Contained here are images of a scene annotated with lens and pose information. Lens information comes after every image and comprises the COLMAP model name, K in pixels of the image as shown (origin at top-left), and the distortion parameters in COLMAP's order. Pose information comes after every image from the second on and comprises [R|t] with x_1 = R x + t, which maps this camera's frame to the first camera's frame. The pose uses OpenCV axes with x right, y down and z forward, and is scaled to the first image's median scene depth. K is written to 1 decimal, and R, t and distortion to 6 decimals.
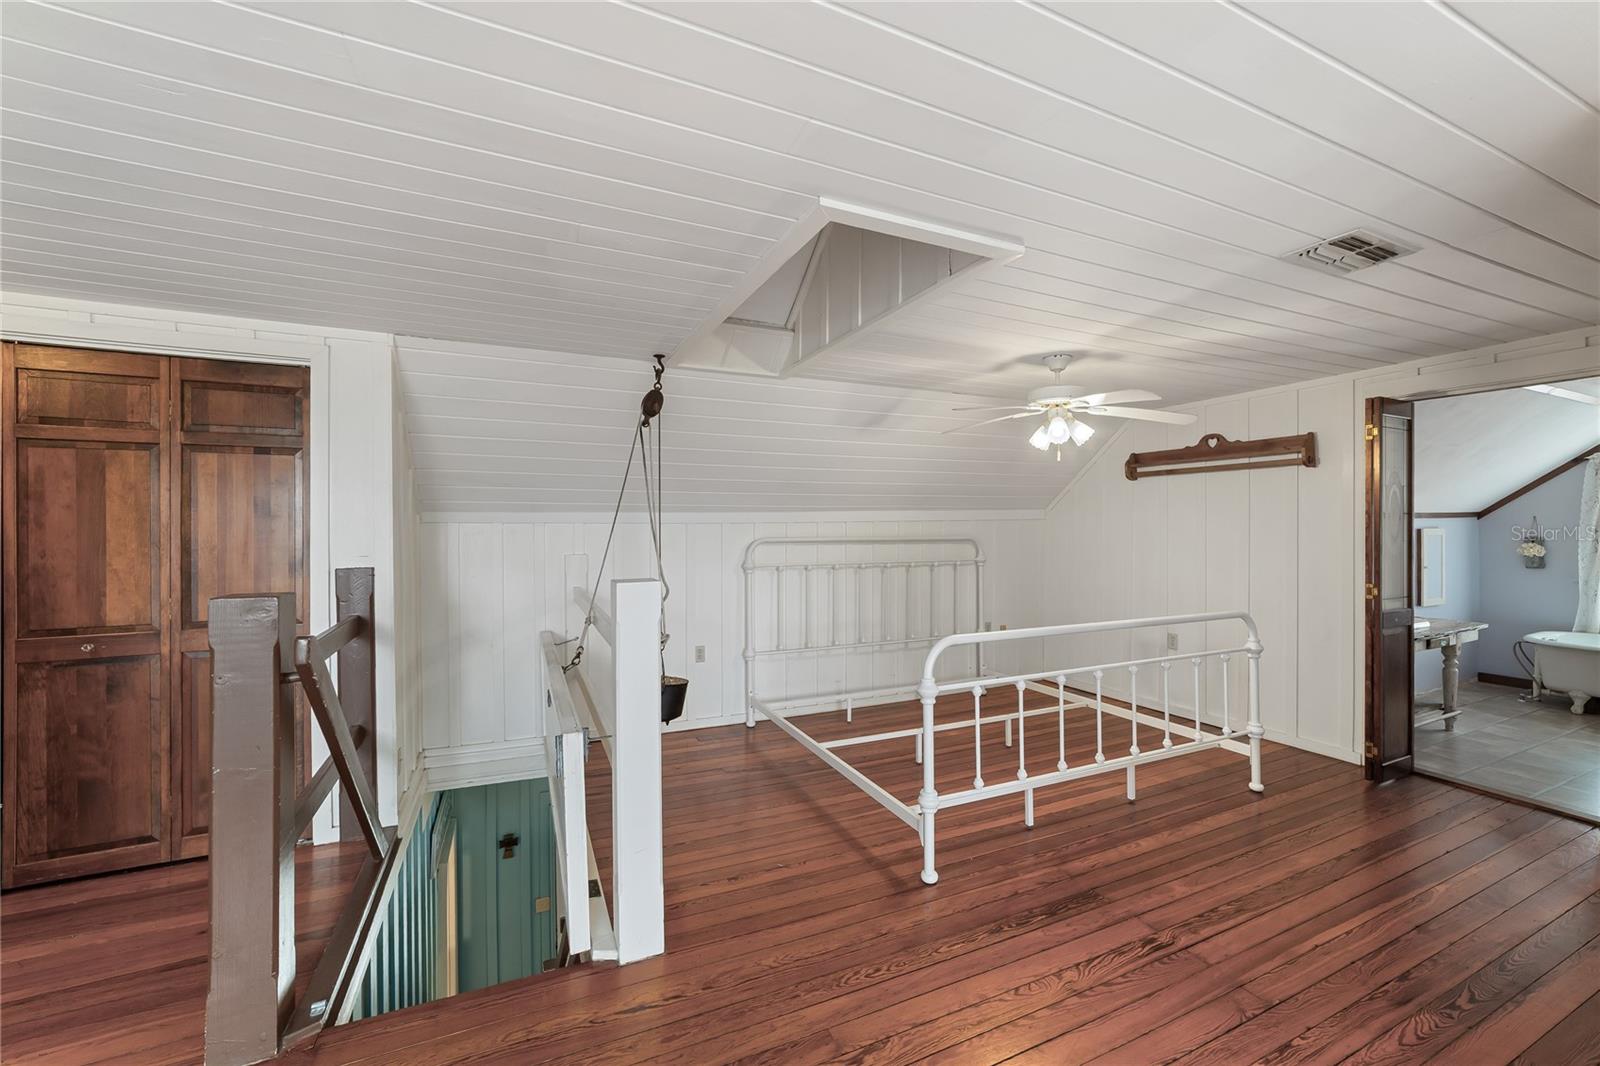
lens RADIAL K [[610.2, 0, 797.9], [0, 610.2, 526.7], [0, 0, 1]] dist [-0.001783, 0.000167]
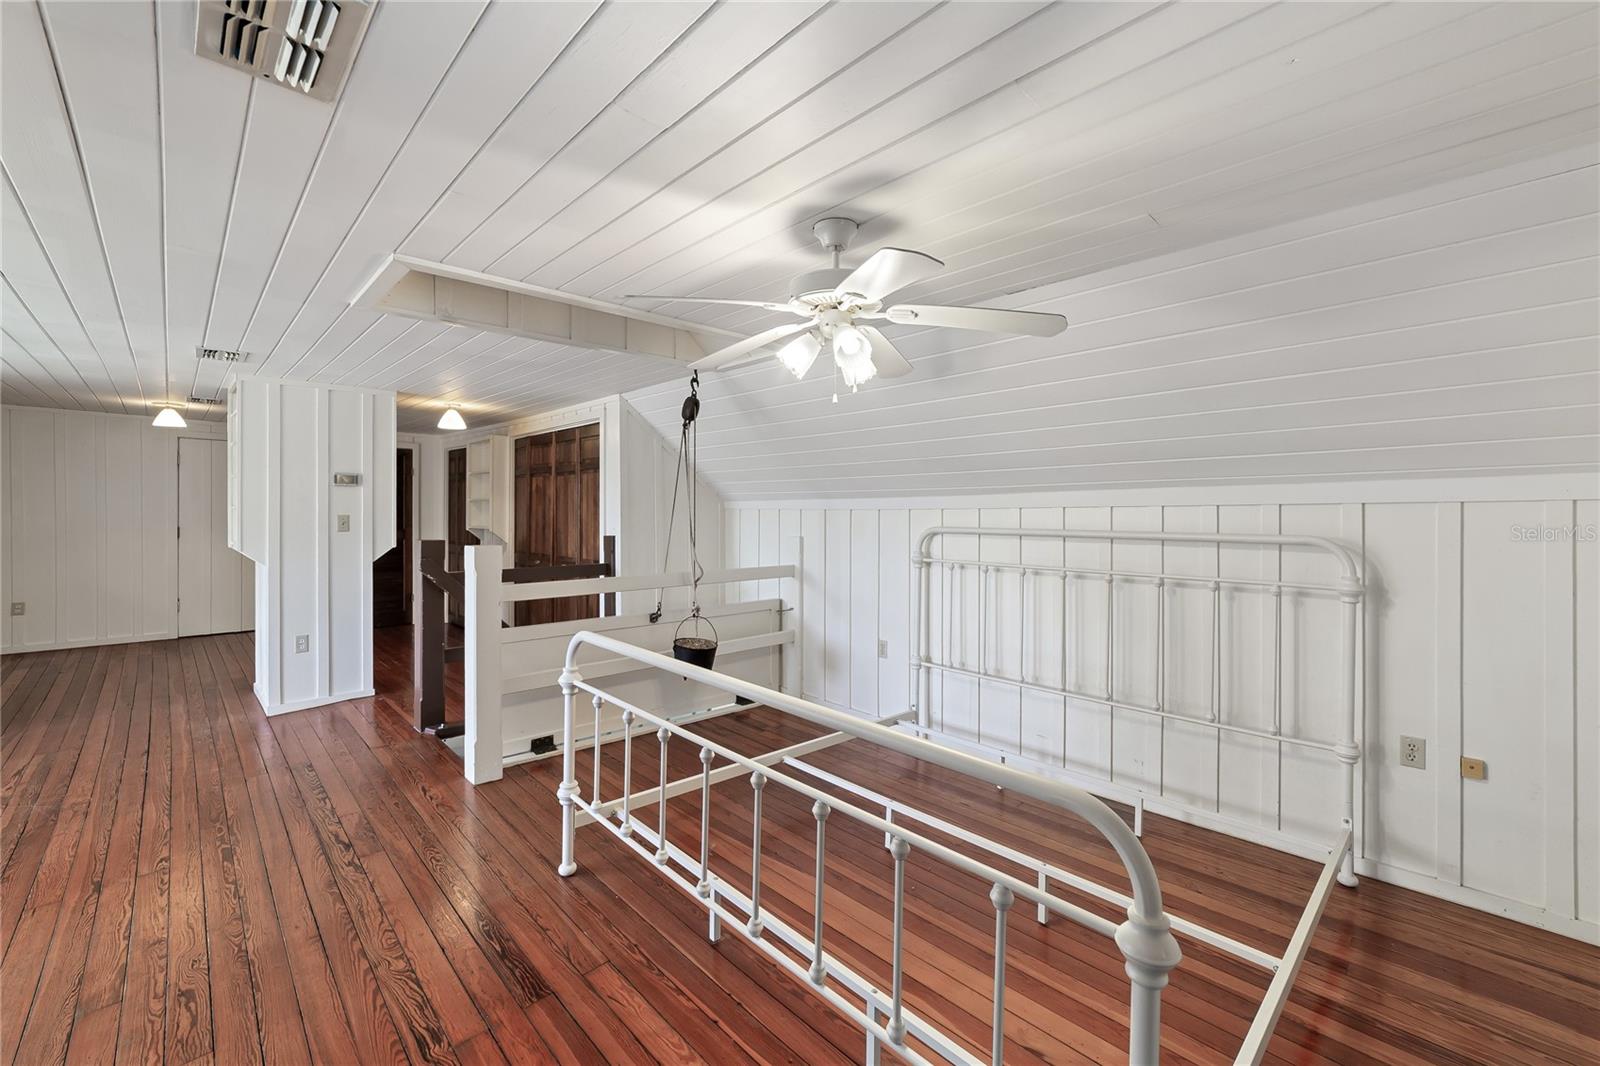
lens RADIAL K [[639.2, 0, 801.5], [0, 639.2, 517.9], [0, 0, 1]] dist [0.003437, 0.000613]
pose [[0.341887, 0.012425, -0.939659, 1.017318], [-0.003260, 0.999922, 0.012036, -0.004489], [0.939735, -0.001052, 0.341901, 0.779693]]
